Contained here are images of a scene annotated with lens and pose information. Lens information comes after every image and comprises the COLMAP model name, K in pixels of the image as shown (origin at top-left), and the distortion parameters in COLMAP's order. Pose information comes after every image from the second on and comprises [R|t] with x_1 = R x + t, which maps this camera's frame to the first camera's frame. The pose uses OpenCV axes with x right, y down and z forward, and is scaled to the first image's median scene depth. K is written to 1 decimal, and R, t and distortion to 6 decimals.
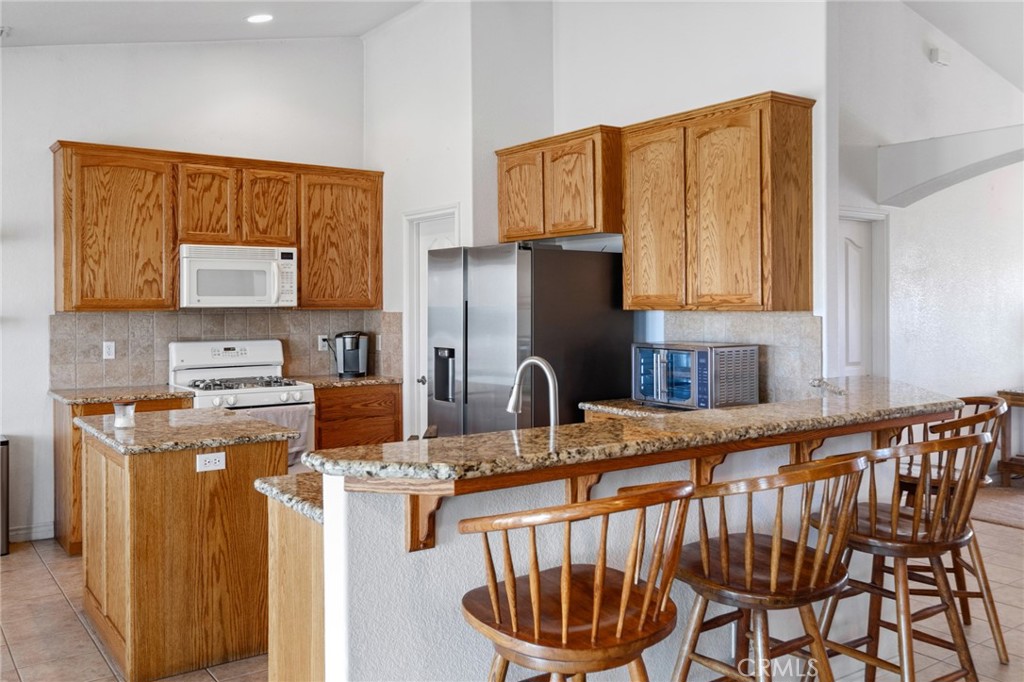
lens RADIAL K [[870.3, 0, 511.1], [0, 870.3, 305.1], [0, 0, 1]] dist [0.000464, -0.000321]
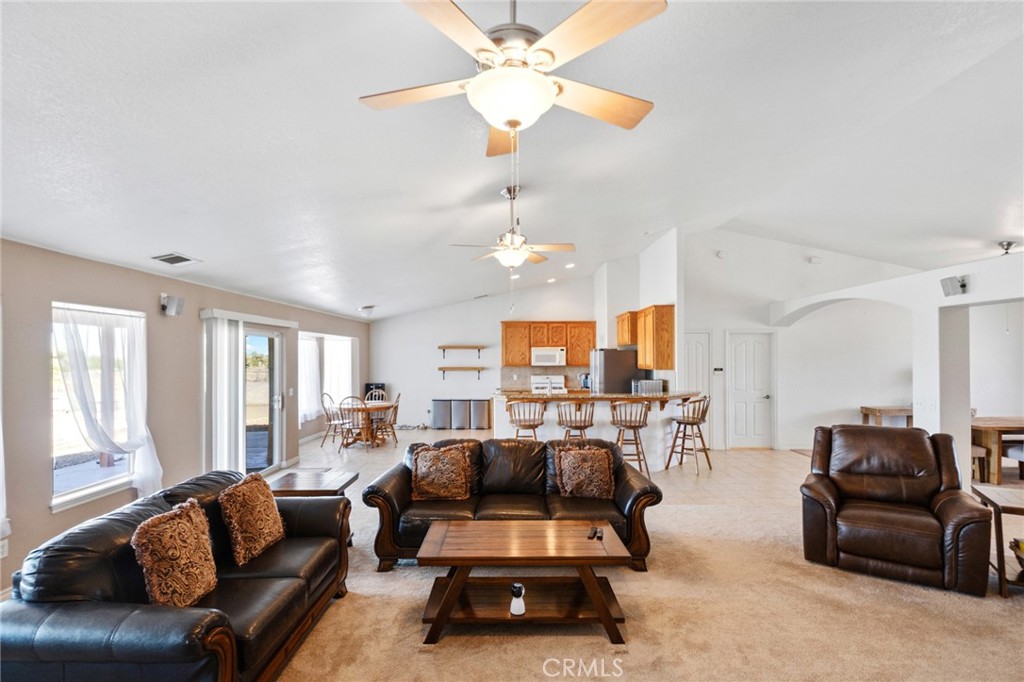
lens RADIAL K [[472.0, 0, 510.4], [0, 472.0, 353.2], [0, 0, 1]] dist [0.002443, -0.000128]
pose [[0.811390, -0.005410, -0.584480, 0.682818], [0.000160, 0.999959, -0.009032, -0.030742], [0.584505, 0.007235, 0.811358, -0.608232]]
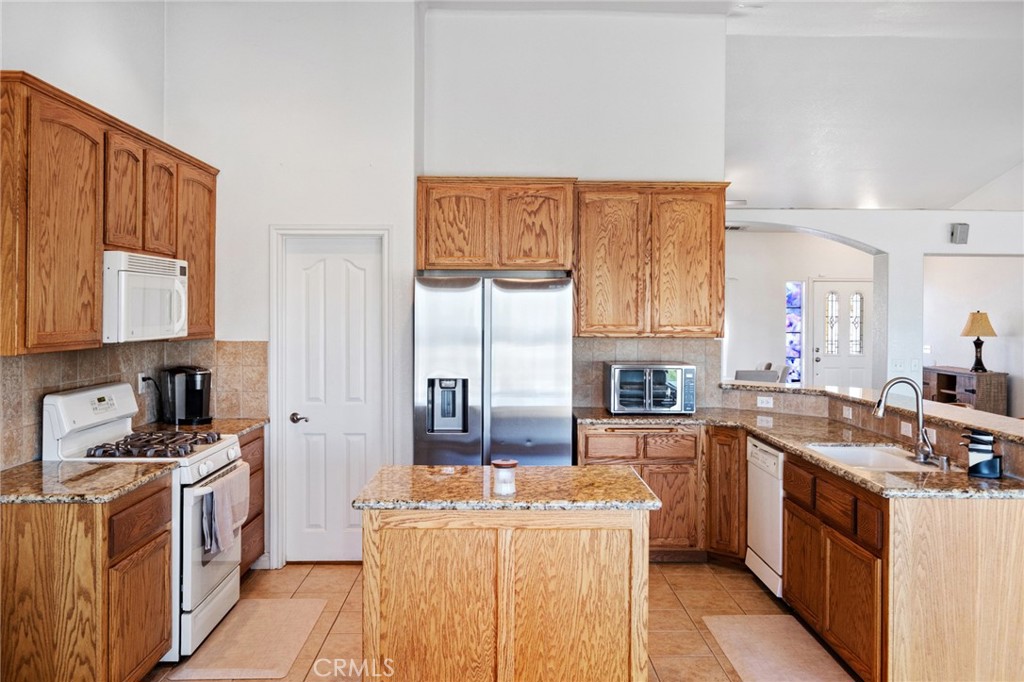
lens RADIAL K [[862.4, 0, 513.6], [0, 862.4, 321.3], [0, 0, 1]] dist [-0.001889, 0.001866]
pose [[0.567536, -0.004646, 0.823335, -0.785219], [-0.004467, 0.999952, 0.008721, -0.022493], [-0.823336, -0.008627, 0.567488, 0.366499]]
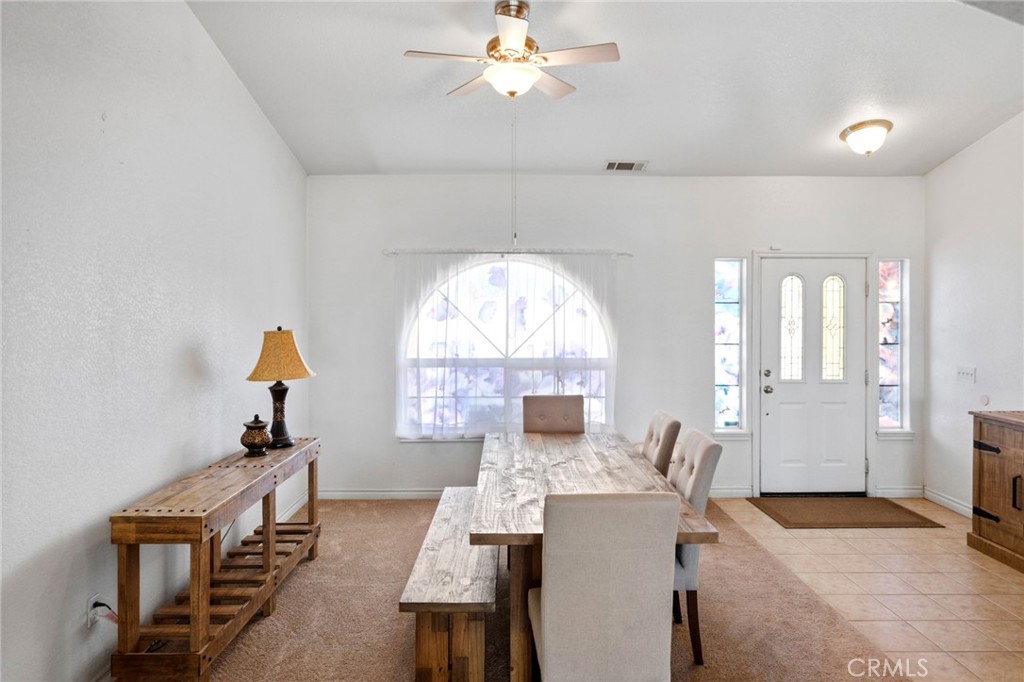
lens RADIAL K [[656.9, 0, 513.1], [0, 656.9, 322.4], [0, 0, 1]] dist [0.027650, 0.000043]
pose [[0.565353, -0.010687, 0.824780, 0.470098], [0.000237, 0.999918, 0.012794, -0.024066], [-0.824849, -0.007038, 0.565309, 0.744467]]
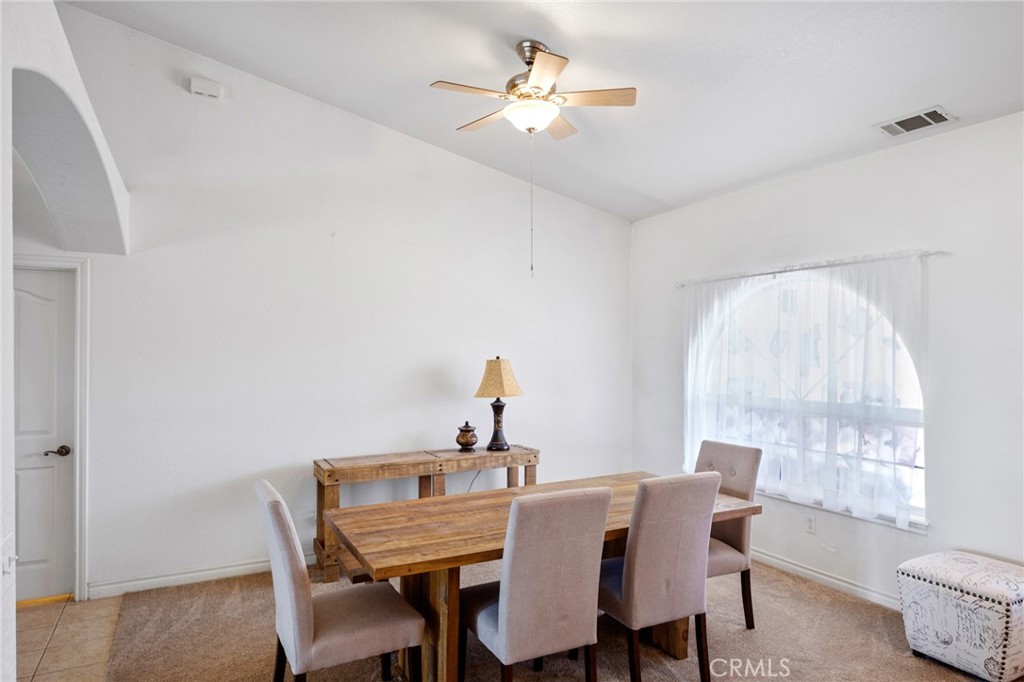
lens RADIAL K [[623.2, 0, 512.0], [0, 623.2, 341.0], [0, 0, 1]] dist [-0.022780, 0.000902]
pose [[0.991198, -0.001582, -0.132376, 1.068869], [-0.001002, 0.999810, -0.019448, -0.014448], [0.132382, 0.019409, 0.991009, 0.494611]]
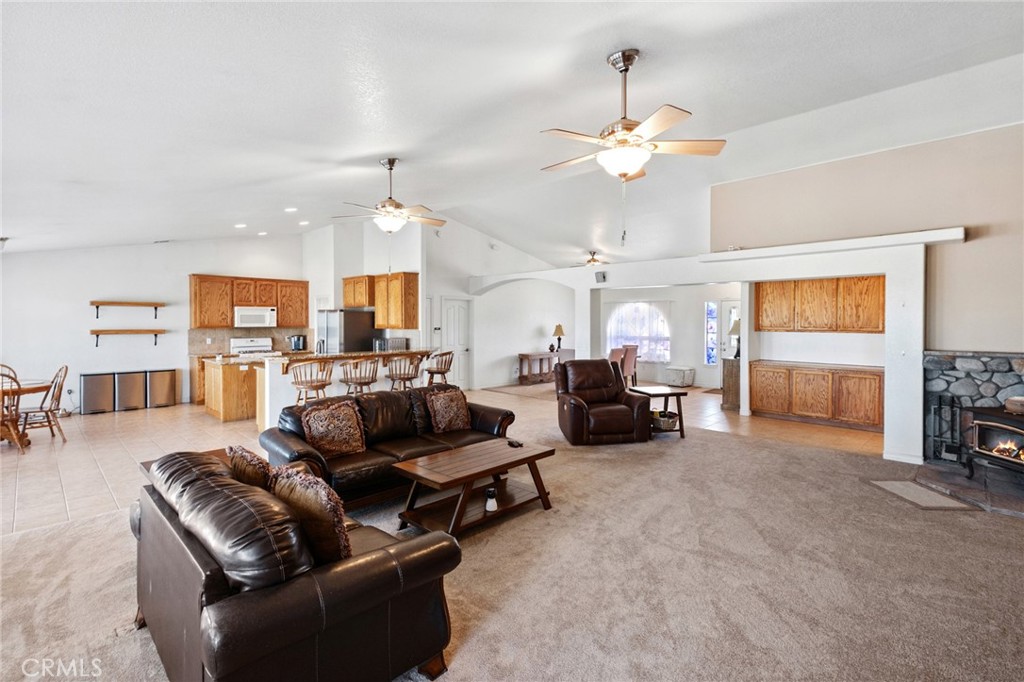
lens RADIAL K [[471.3, 0, 513.0], [0, 471.3, 325.3], [0, 0, 1]] dist [0.003214, 0.000332]
pose [[0.984630, 0.002592, 0.174634, 0.307234], [-0.003894, 0.999967, 0.007111, -0.019973], [-0.174609, -0.007682, 0.984608, -0.839628]]
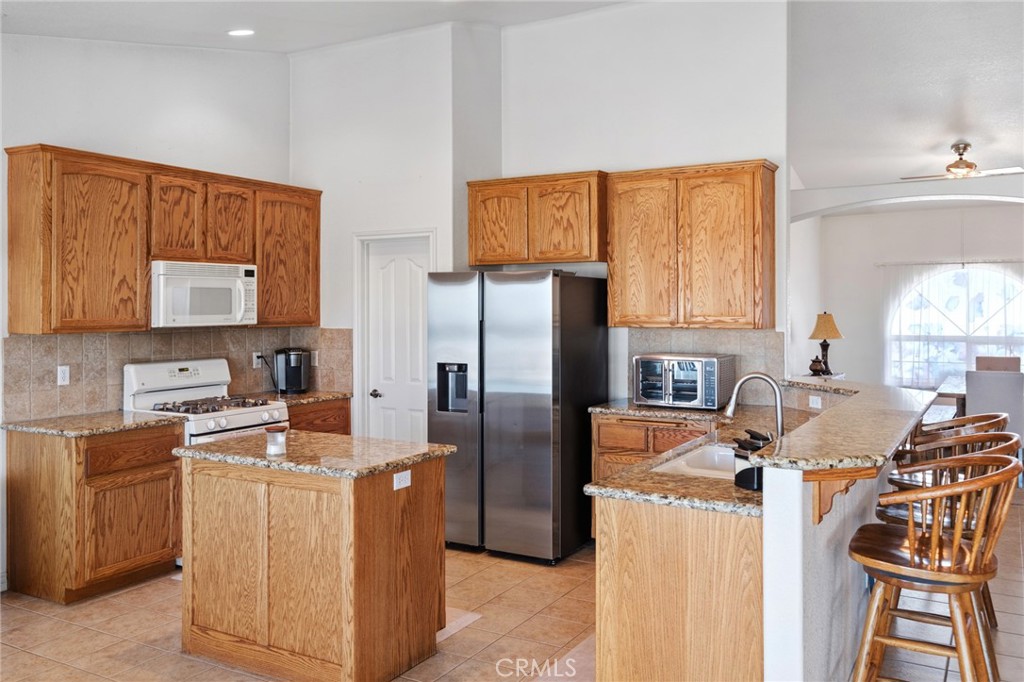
lens RADIAL K [[845.6, 0, 512.5], [0, 845.6, 304.9], [0, 0, 1]] dist [0.002912, 0.001857]
pose [[0.912103, 0.000284, 0.409961, -0.415971], [0.001521, 0.999991, -0.004077, -0.018078], [-0.409958, 0.004342, 0.912094, 0.004675]]
